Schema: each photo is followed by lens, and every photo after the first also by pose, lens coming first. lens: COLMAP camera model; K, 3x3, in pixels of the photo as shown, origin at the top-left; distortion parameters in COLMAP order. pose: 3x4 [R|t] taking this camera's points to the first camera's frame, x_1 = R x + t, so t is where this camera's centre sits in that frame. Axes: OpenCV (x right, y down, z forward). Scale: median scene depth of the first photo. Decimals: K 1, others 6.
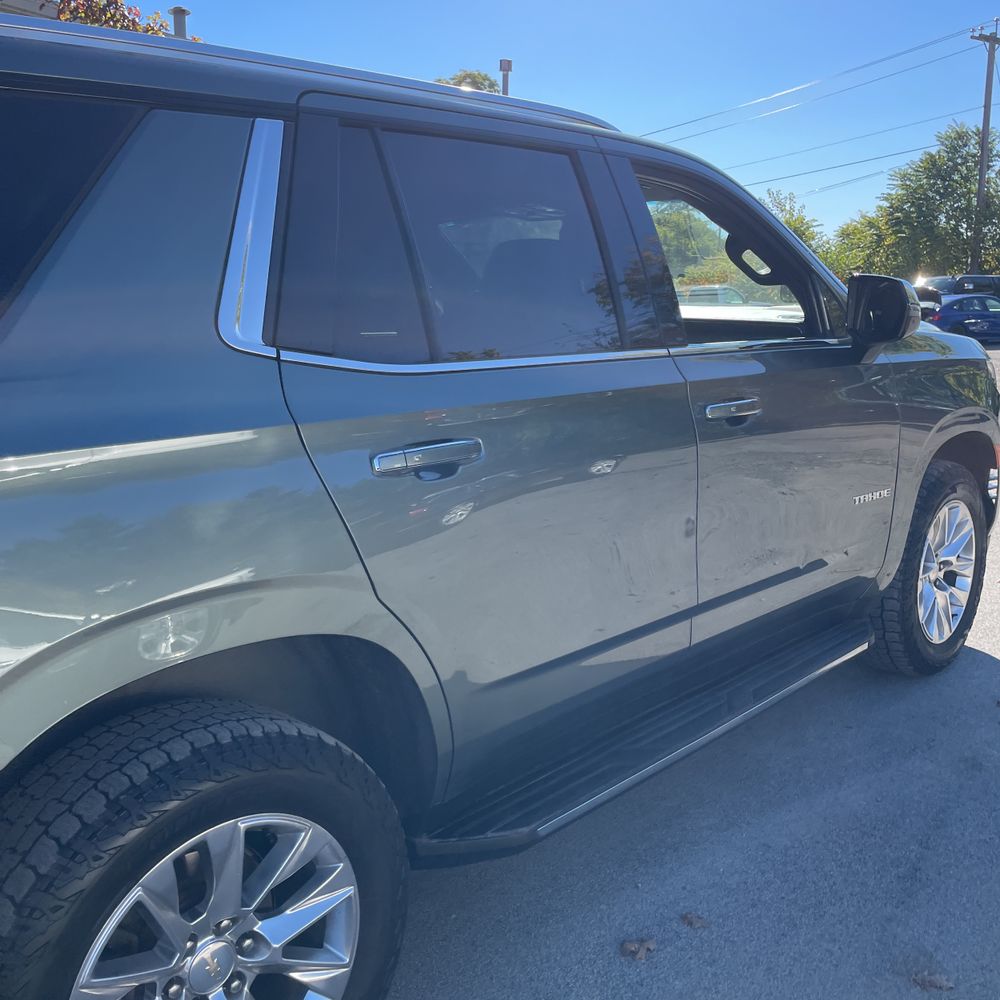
lens RADIAL K [[1012.9, 0, 505.0], [0, 1012.9, 485.4], [0, 0, 1]] dist [0.088206, -0.119400]
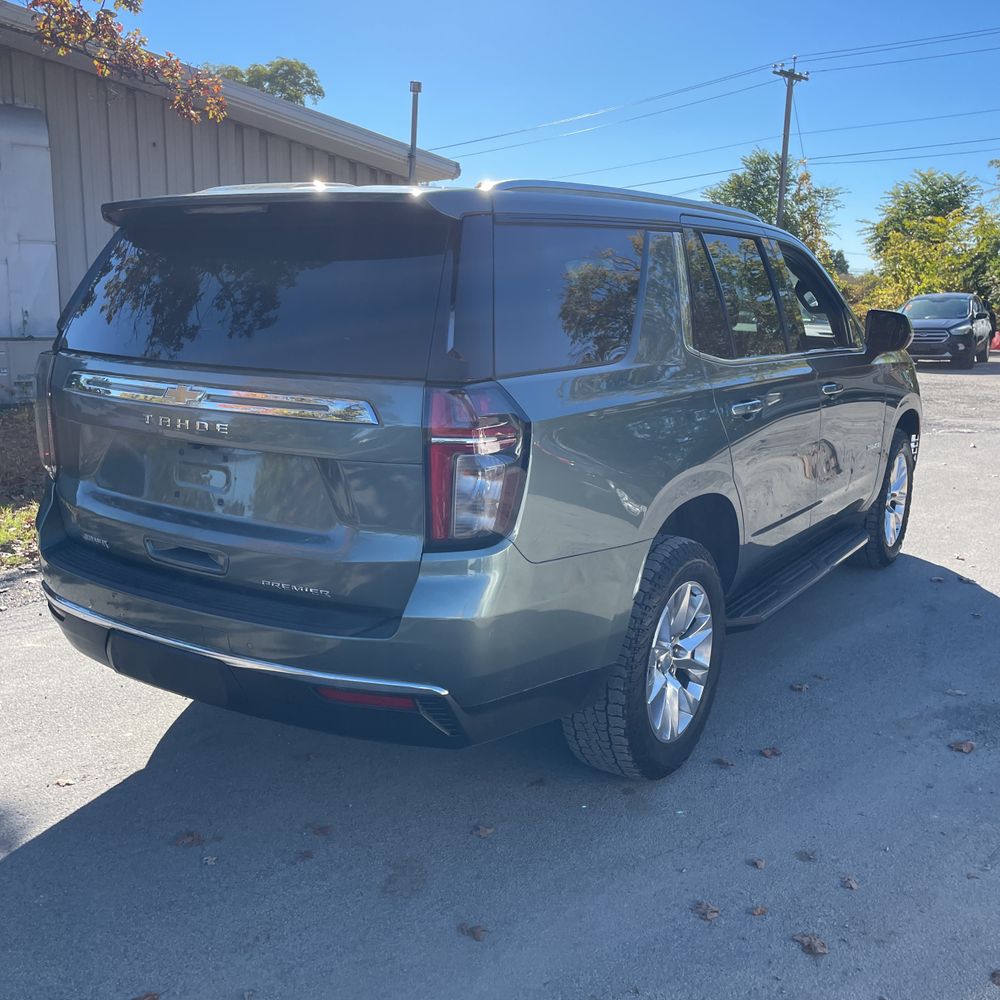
lens RADIAL K [[1012.9, 0, 505.0], [0, 1012.9, 485.4], [0, 0, 1]] dist [0.088206, -0.119400]
pose [[0.982104, -0.002319, 0.188326, -0.427919], [0.001312, 0.999984, 0.005469, 0.052151], [-0.188336, -0.005124, 0.982091, -0.392743]]
